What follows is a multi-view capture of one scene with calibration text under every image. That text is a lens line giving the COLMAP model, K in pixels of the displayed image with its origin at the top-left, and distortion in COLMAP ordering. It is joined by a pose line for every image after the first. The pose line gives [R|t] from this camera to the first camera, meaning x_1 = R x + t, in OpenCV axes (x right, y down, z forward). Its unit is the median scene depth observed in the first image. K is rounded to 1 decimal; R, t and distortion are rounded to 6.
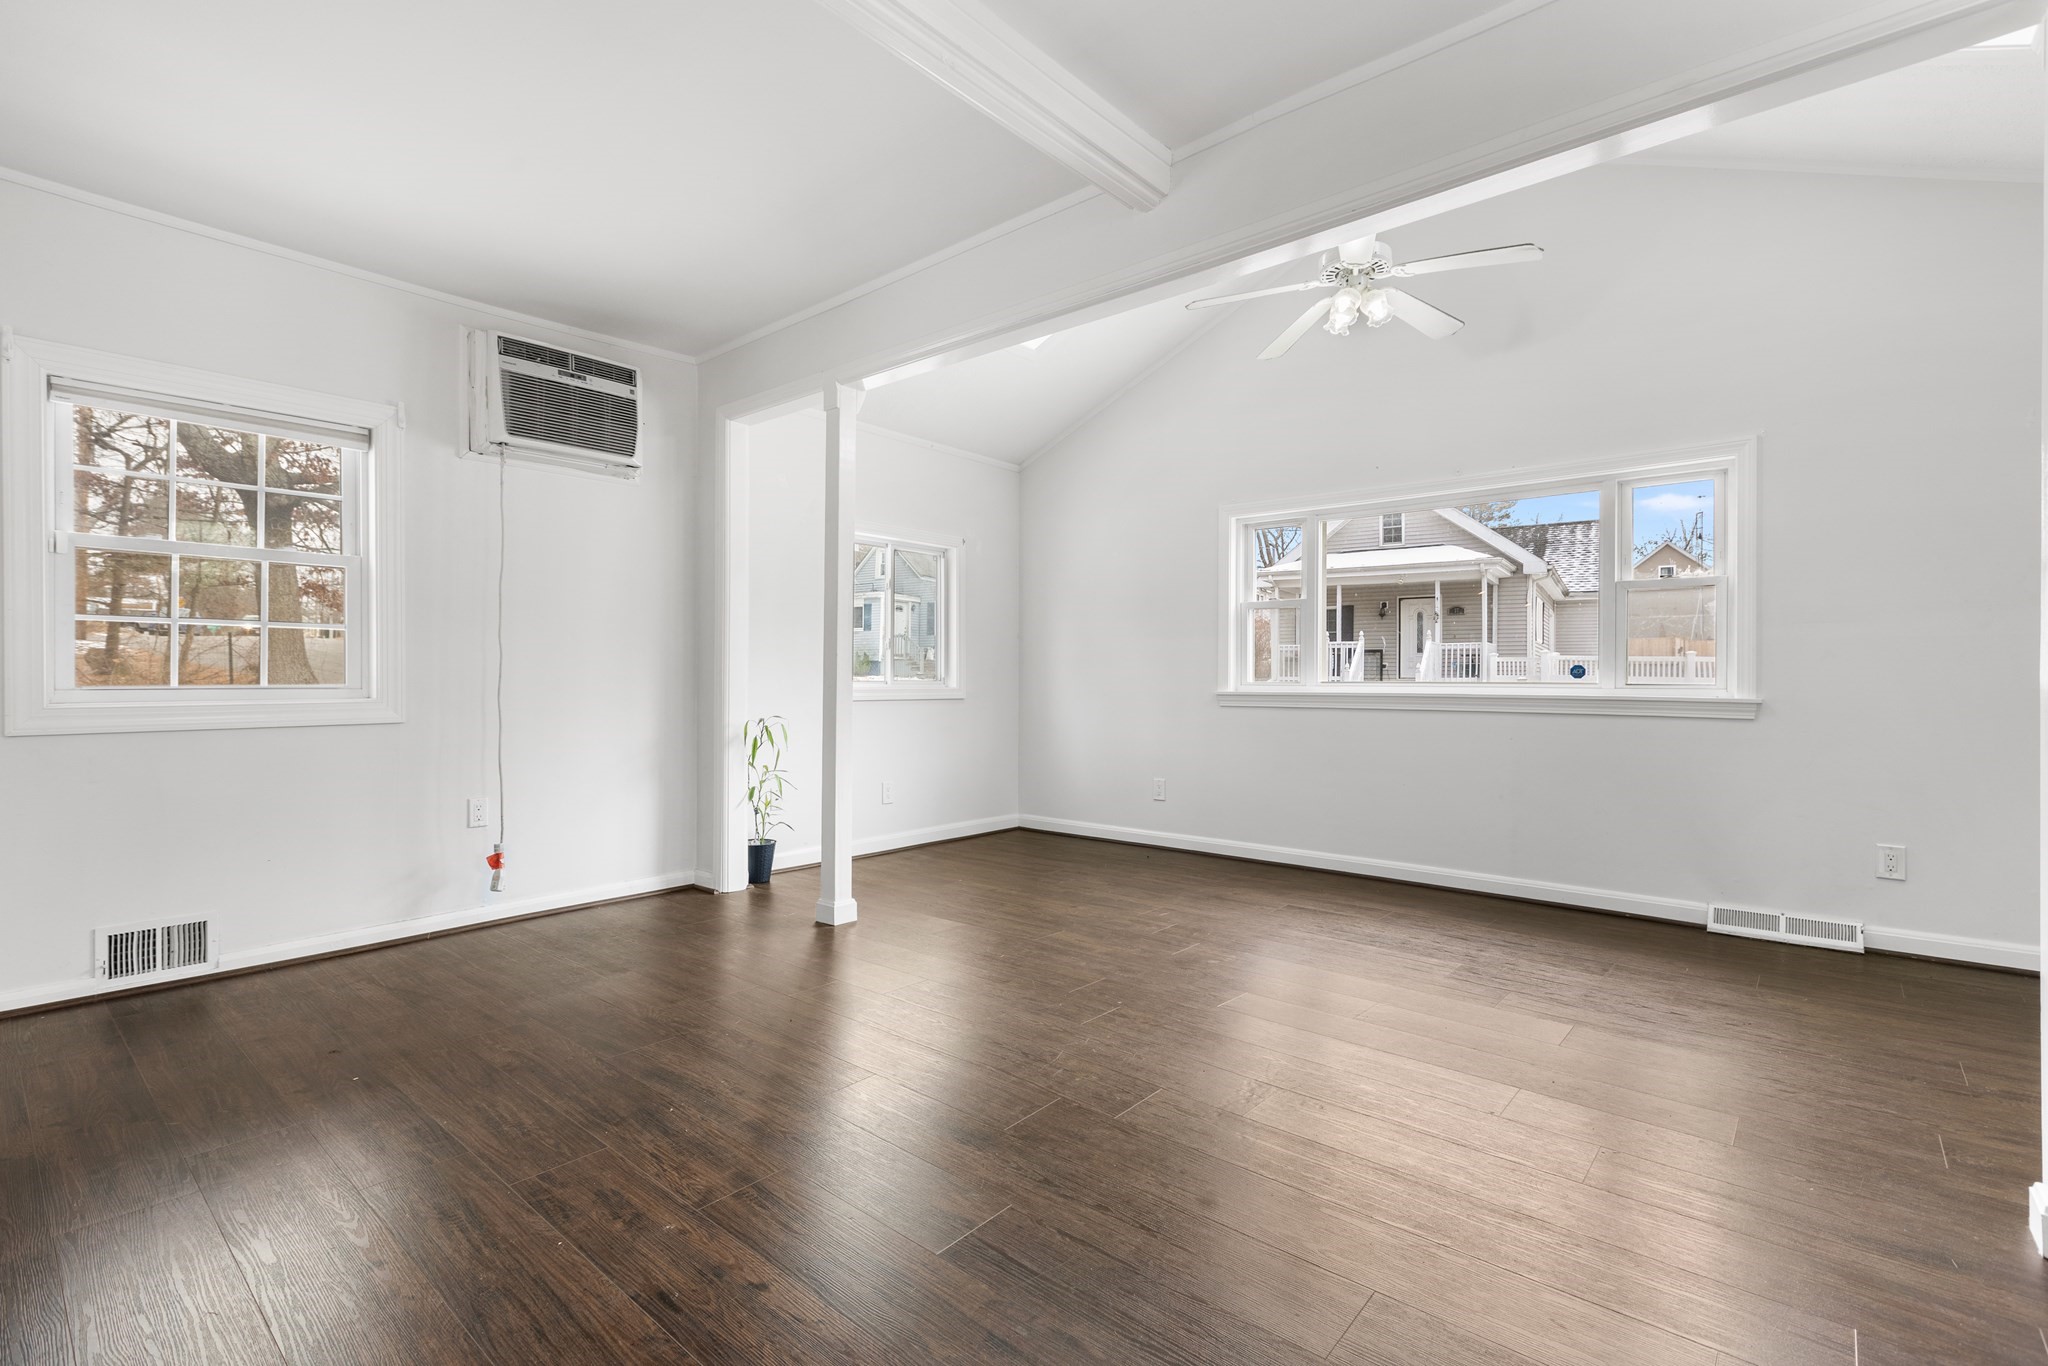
lens RADIAL K [[931.1, 0, 1024.0], [0, 931.1, 683.0], [0, 0, 1]] dist [0.001200, 0.000771]
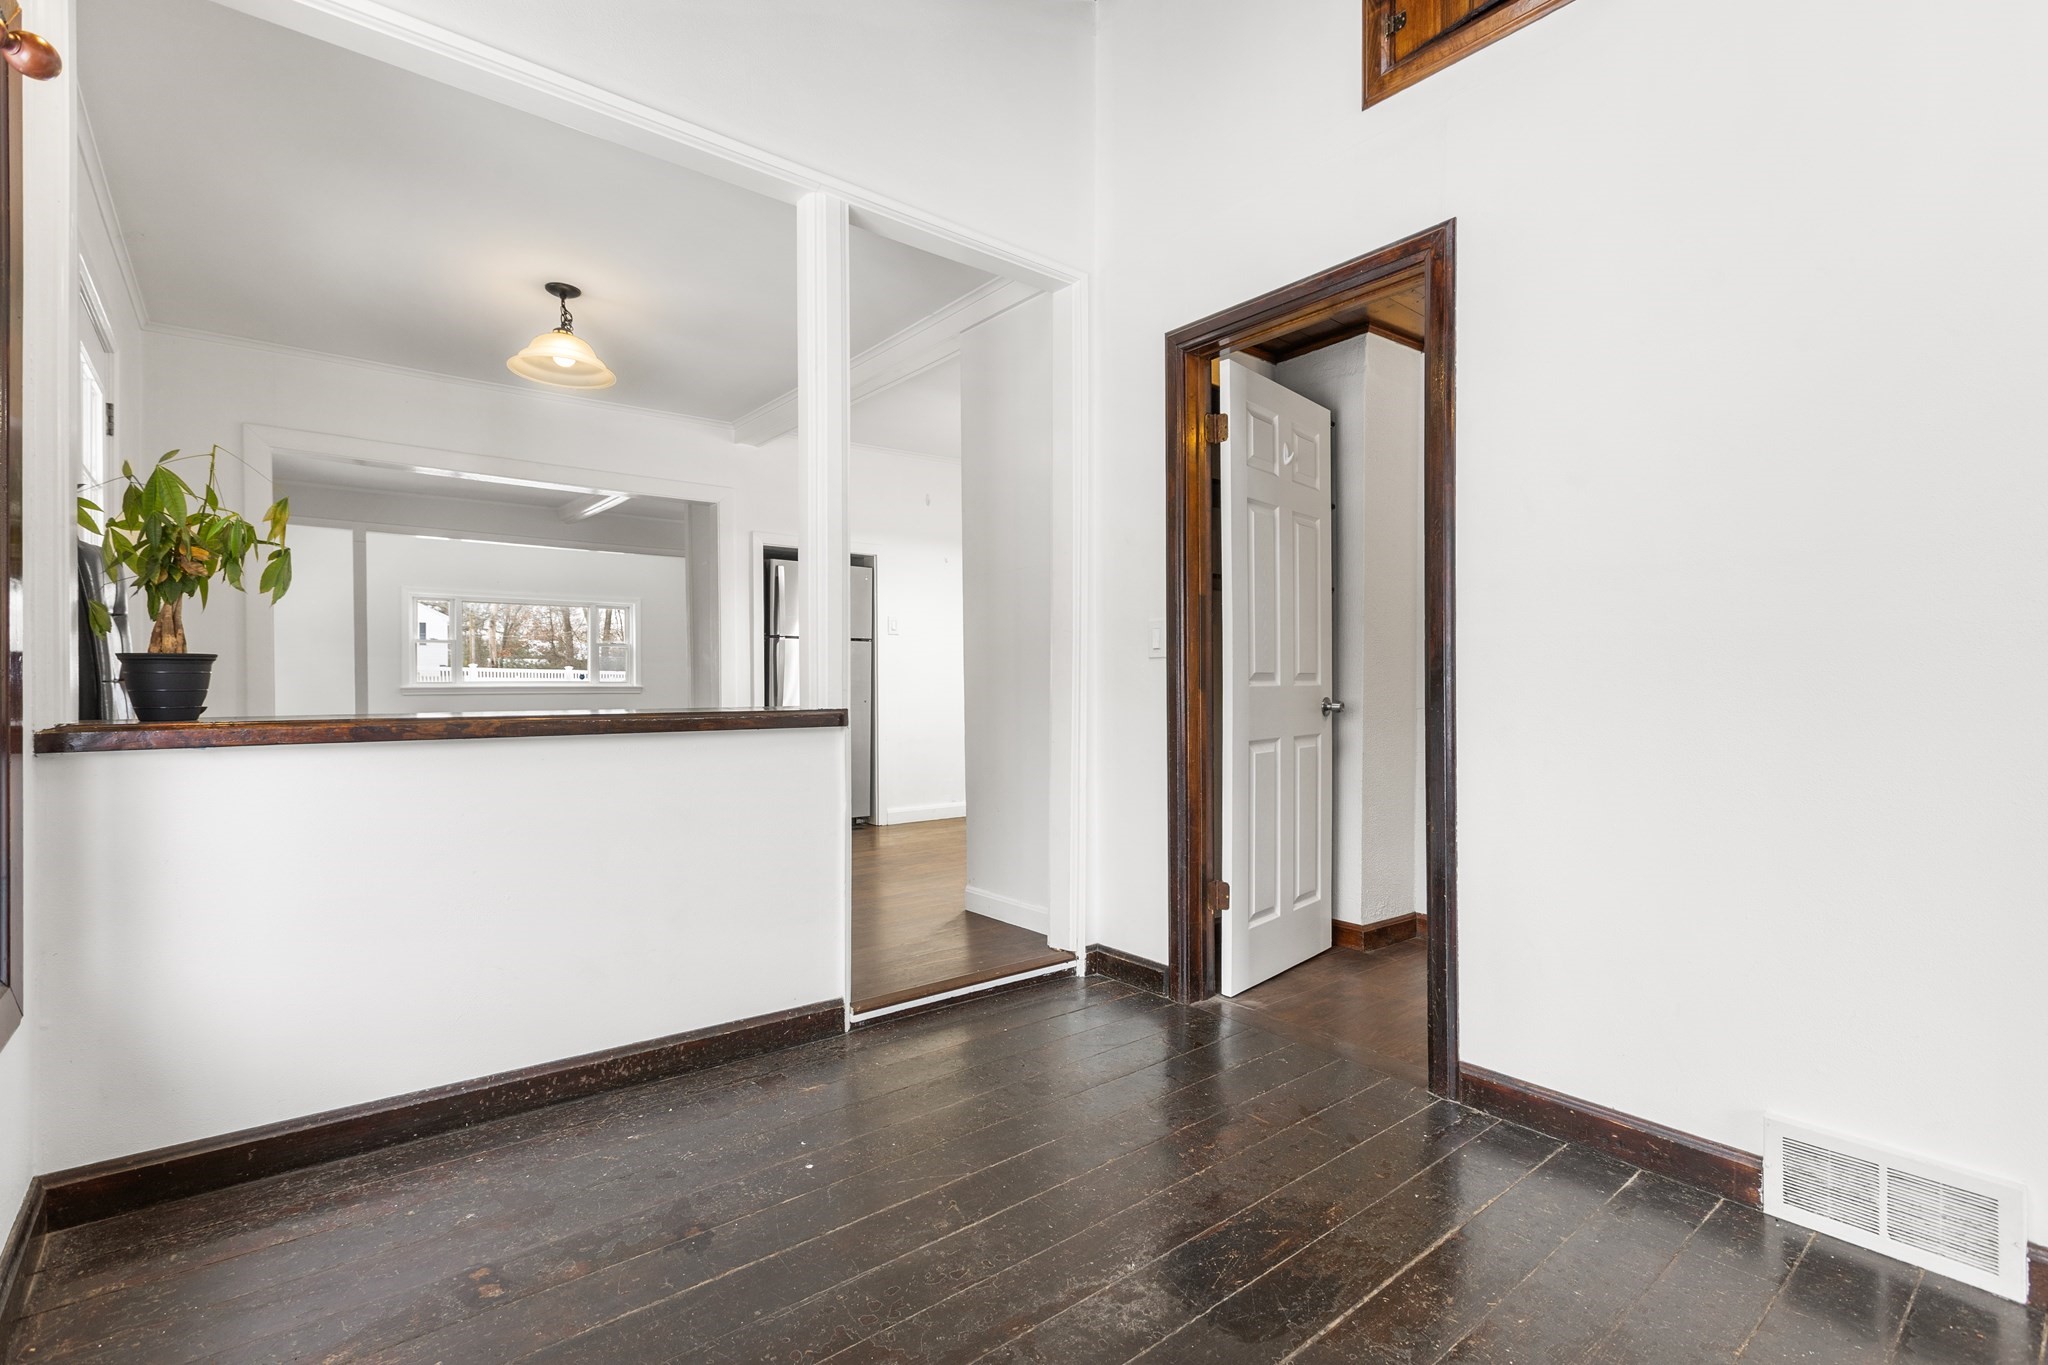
lens RADIAL K [[952.2, 0, 1011.8], [0, 952.2, 693.8], [0, 0, 1]] dist [-0.000711, 0.000102]
pose [[0.185750, -0.012143, 0.982522, -1.928193], [0.004999, 0.999922, 0.011413, 0.011185], [-0.982584, 0.002792, 0.185797, -0.713463]]
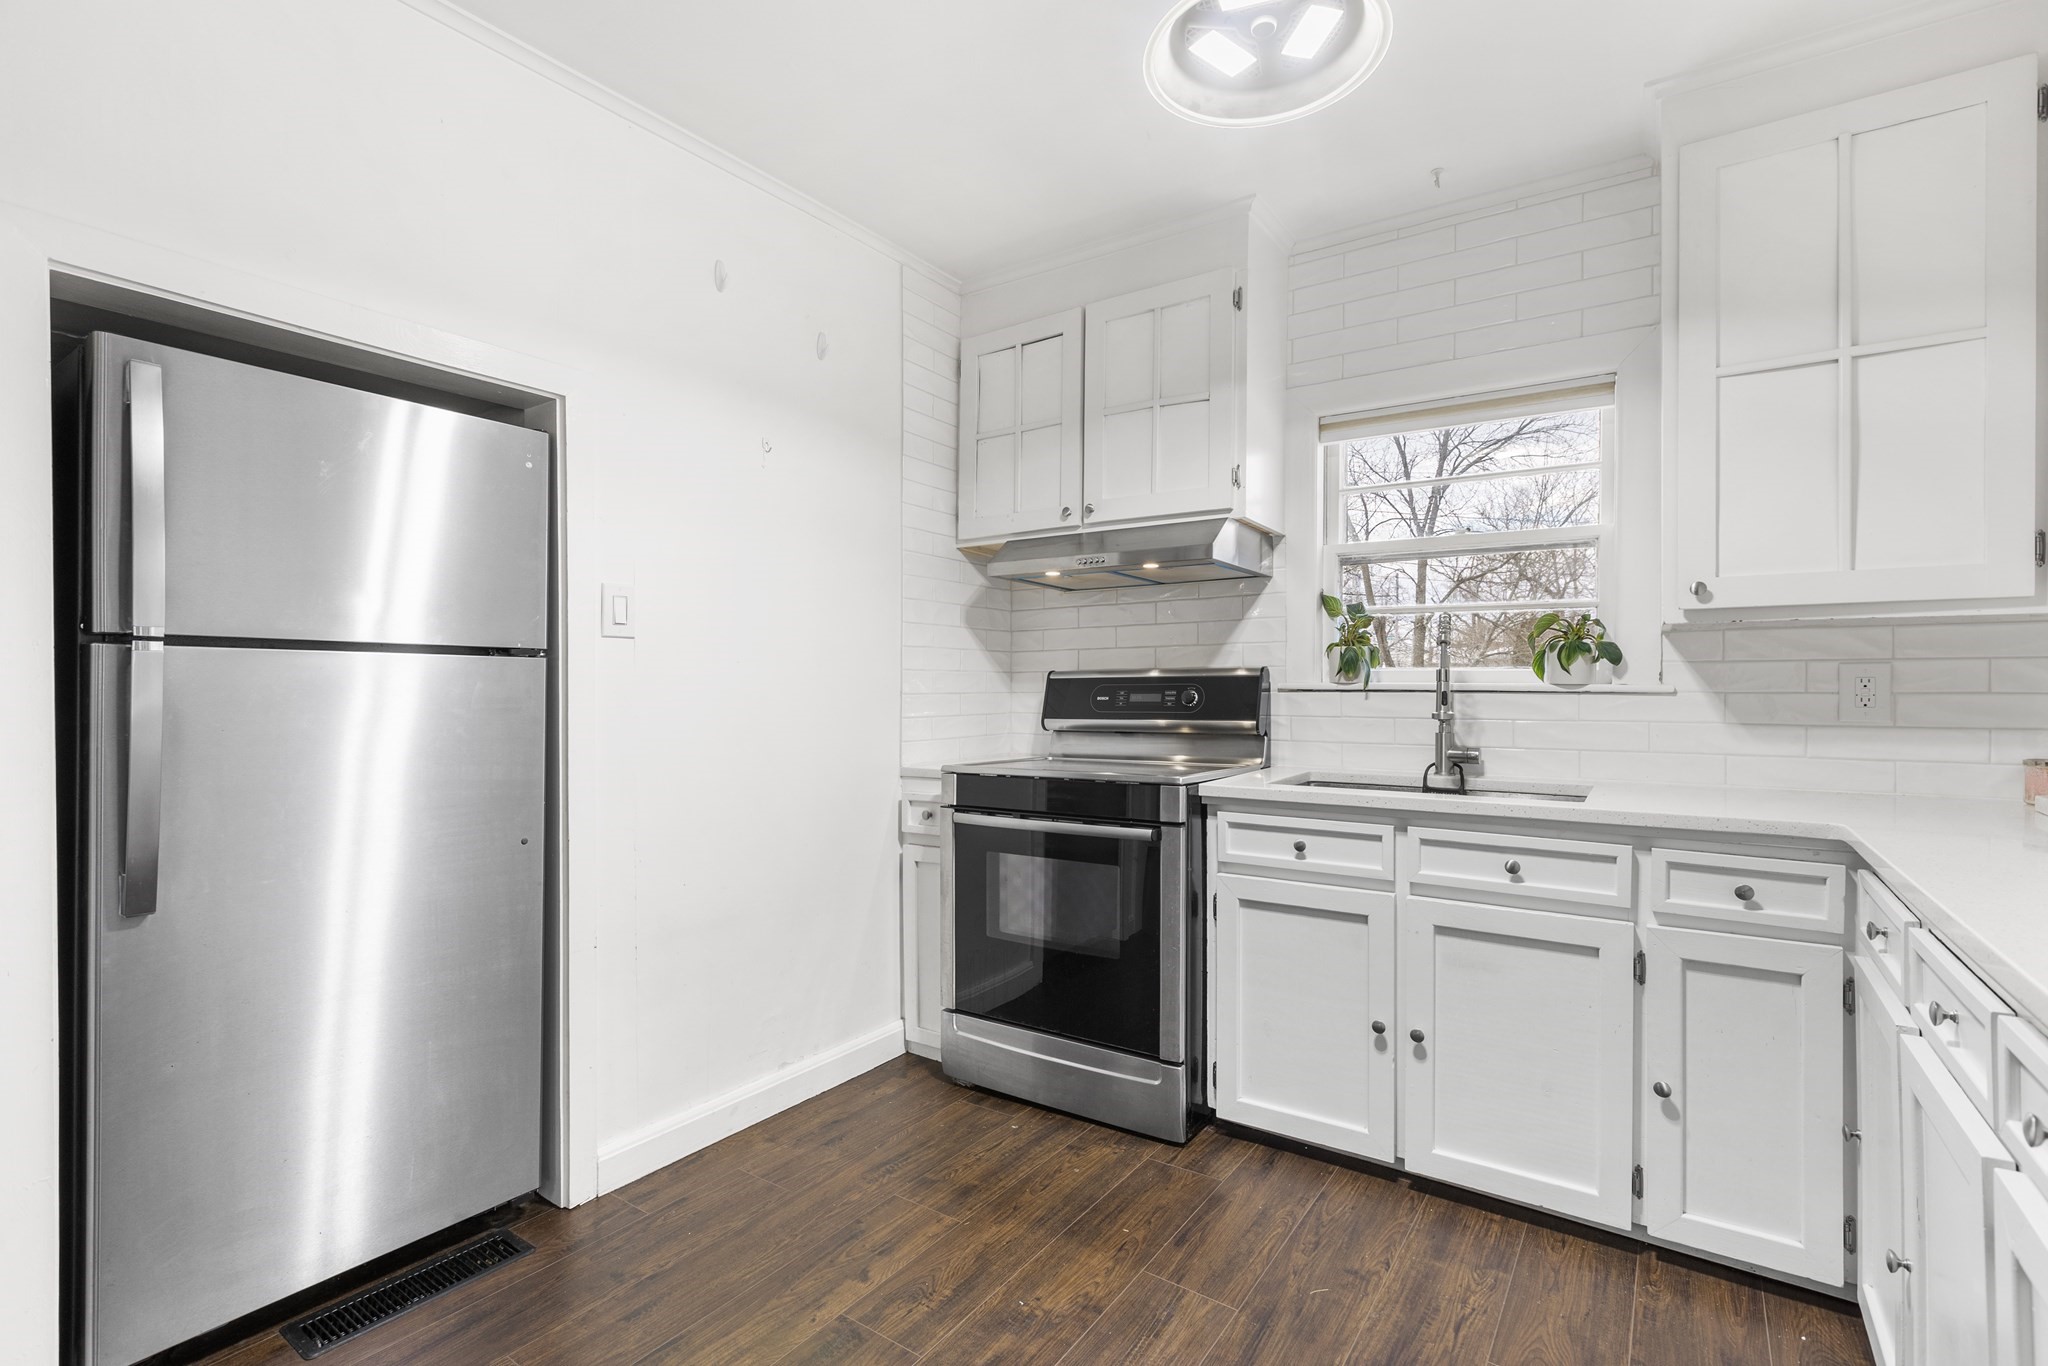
lens RADIAL K [[931.1, 0, 1024.0], [0, 931.1, 683.0], [0, 0, 1]] dist [0.001200, 0.000771]
pose [[-0.111699, 0.000441, 0.993742, -0.883435], [0.002361, 0.999997, -0.000178, -0.047288], [-0.993739, 0.002327, -0.111699, -0.370968]]
